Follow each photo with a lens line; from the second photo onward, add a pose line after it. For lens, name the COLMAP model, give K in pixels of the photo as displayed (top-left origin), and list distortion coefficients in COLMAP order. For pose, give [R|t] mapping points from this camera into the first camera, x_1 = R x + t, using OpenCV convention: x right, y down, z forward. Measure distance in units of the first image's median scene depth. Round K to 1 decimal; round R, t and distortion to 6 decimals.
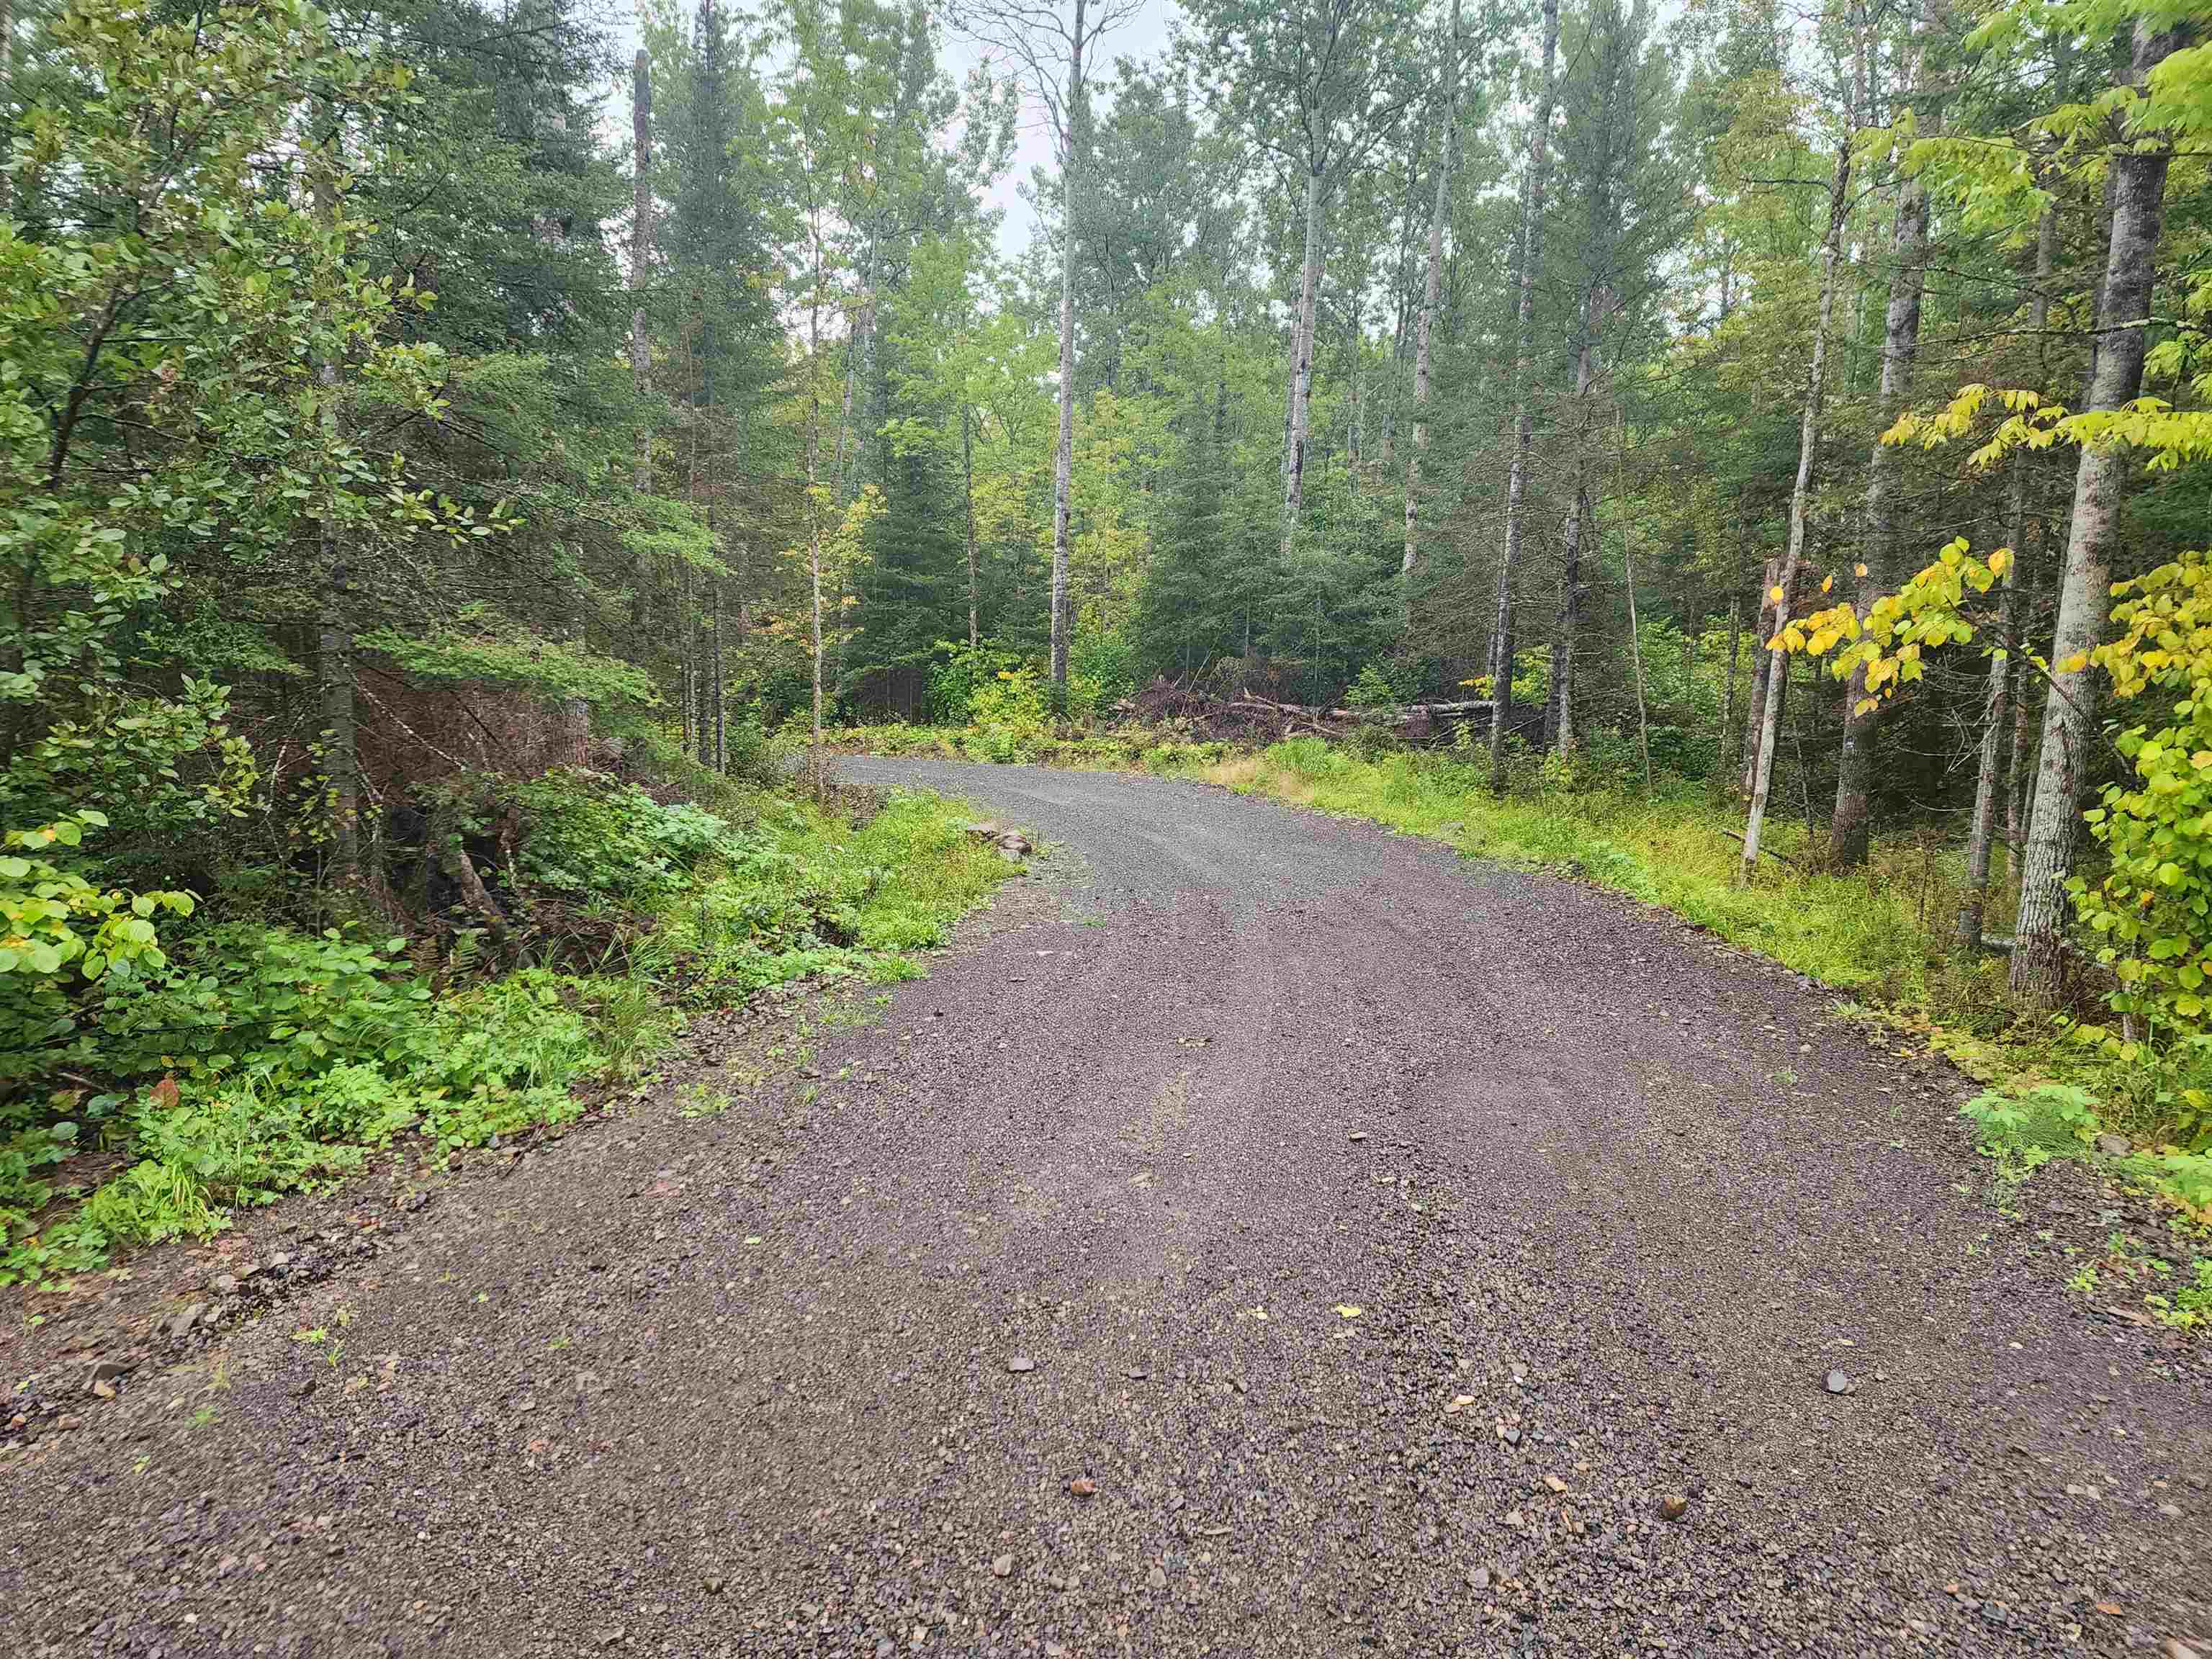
lens RADIAL K [[1498.9, 0, 1062.3], [0, 1498.9, 851.7], [0, 0, 1]] dist [0.063045, -0.053860]
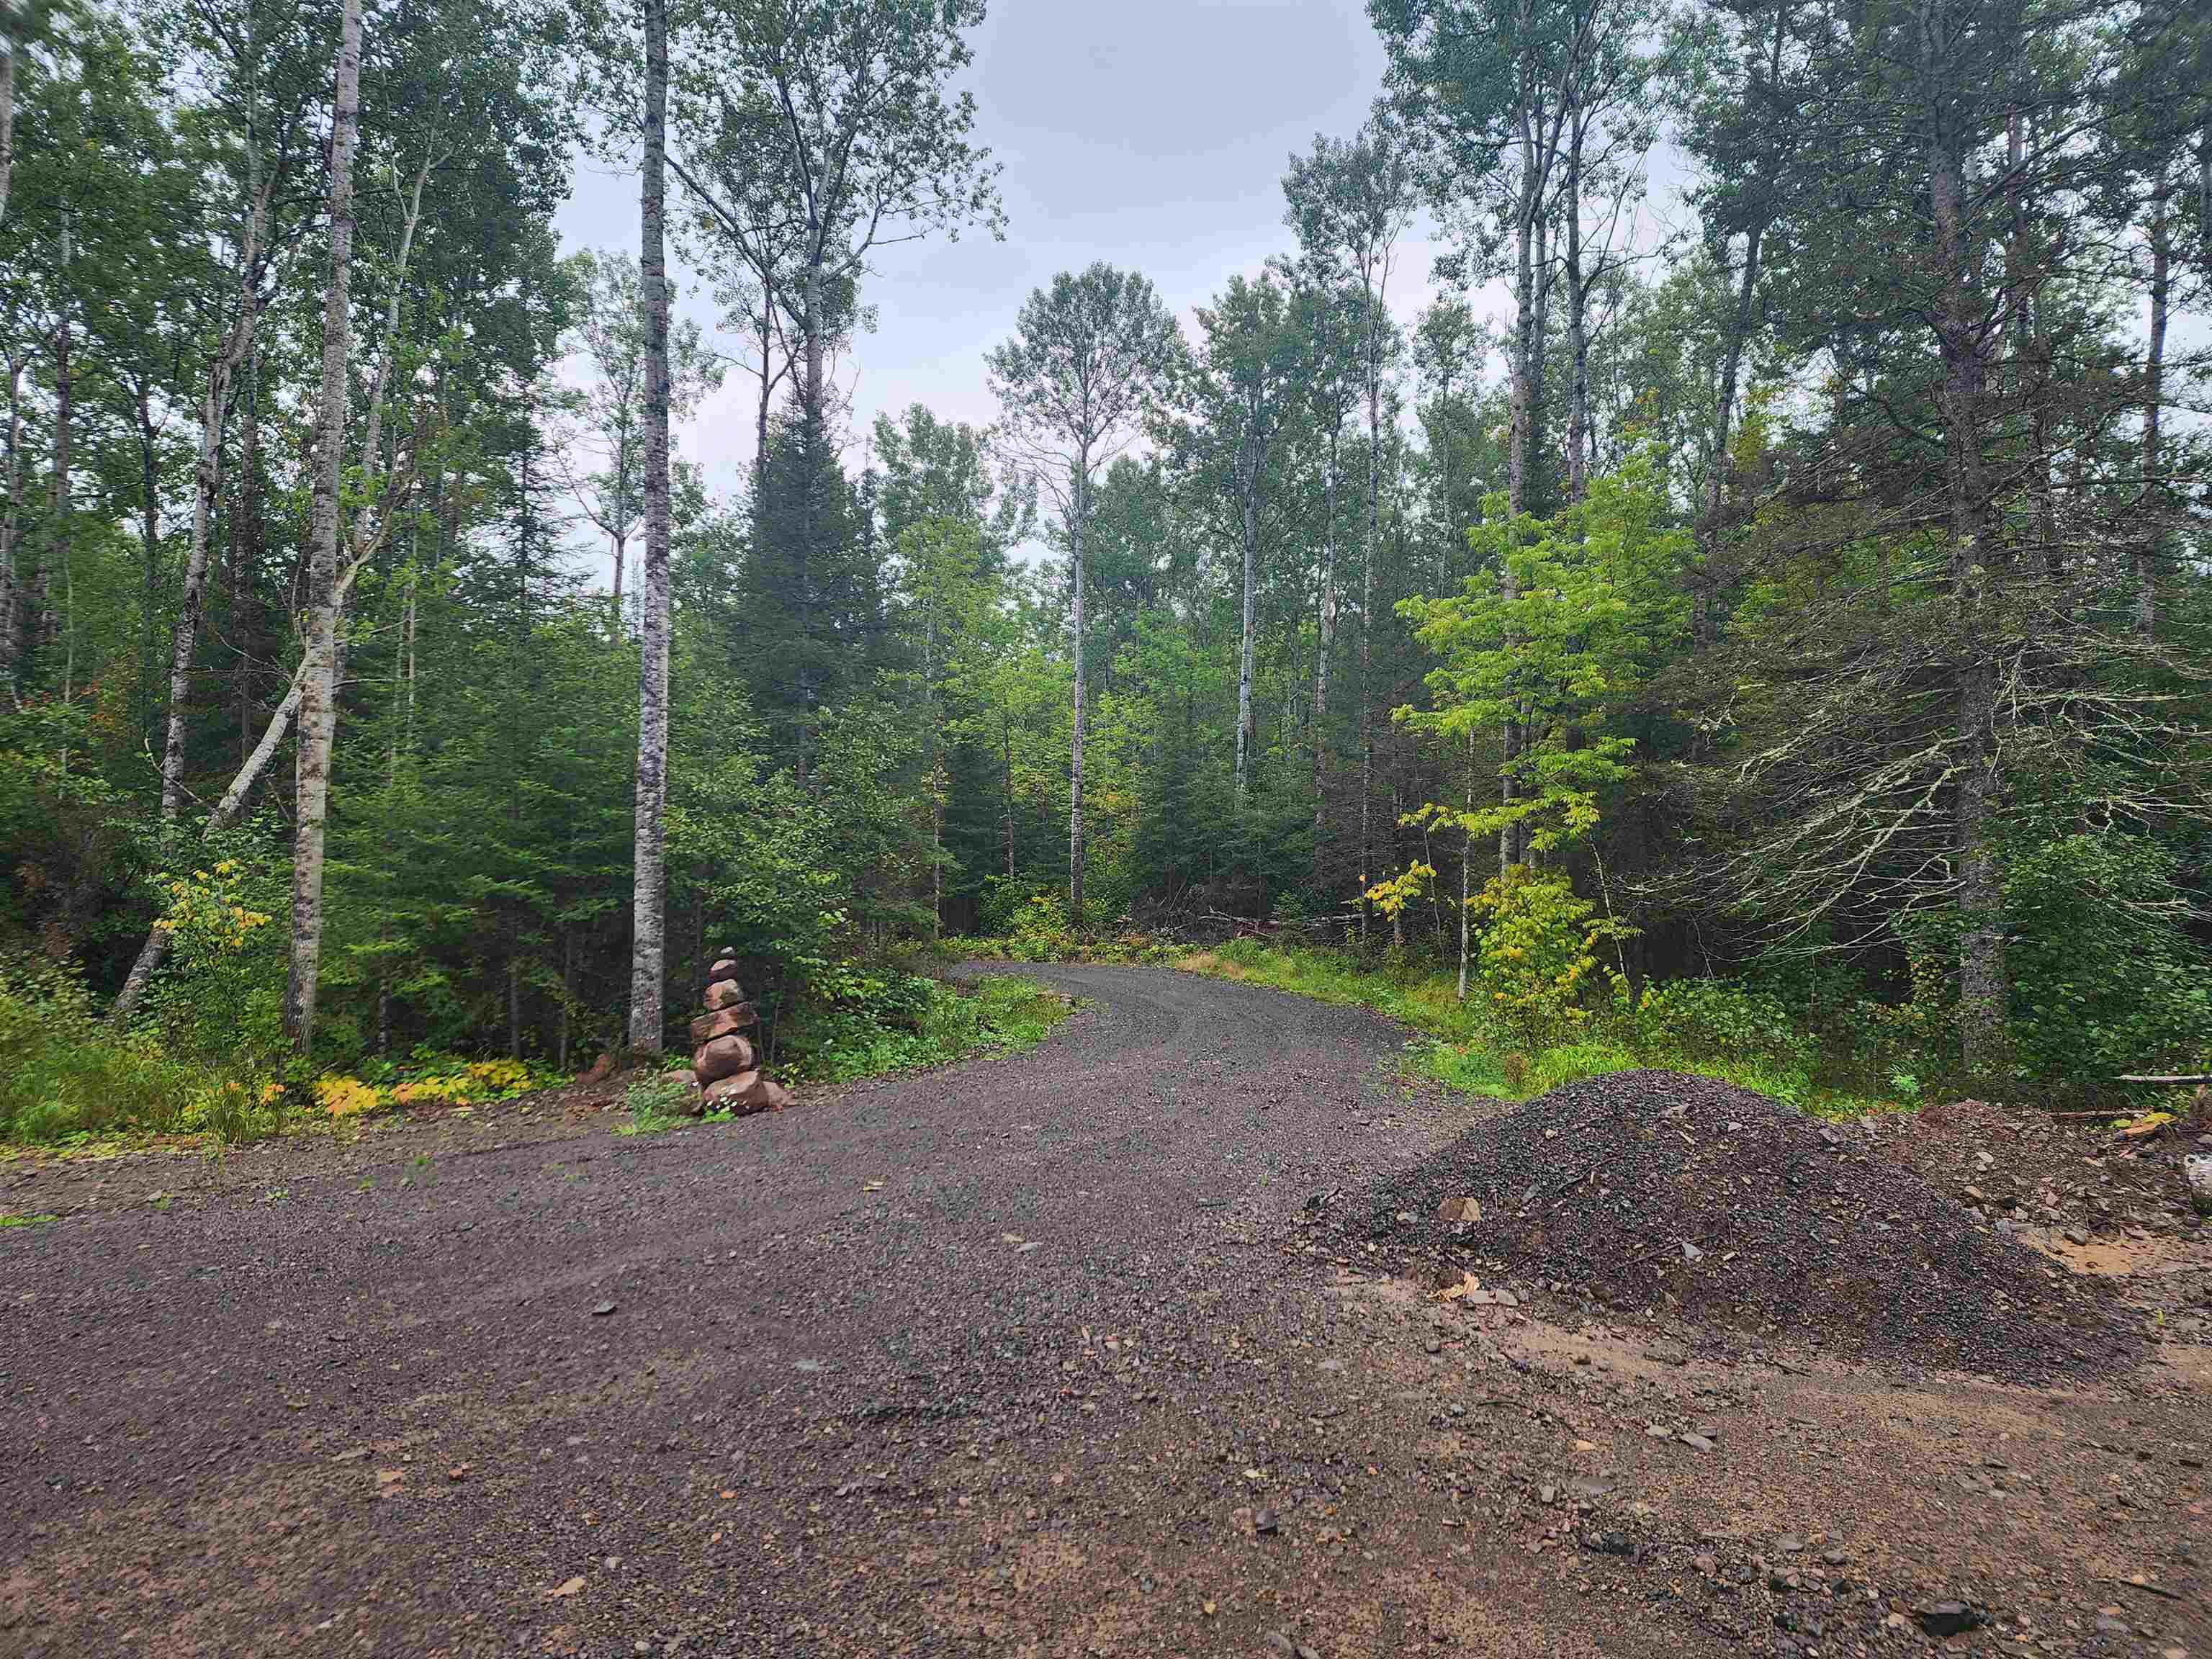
lens RADIAL K [[1498.9, 0, 1062.3], [0, 1498.9, 851.7], [0, 0, 1]] dist [0.063045, -0.053860]
pose [[0.999853, -0.016744, 0.003638, -0.019754], [0.017092, 0.989685, -0.142240, 0.035243], [-0.001219, 0.142281, 0.989826, -0.368096]]
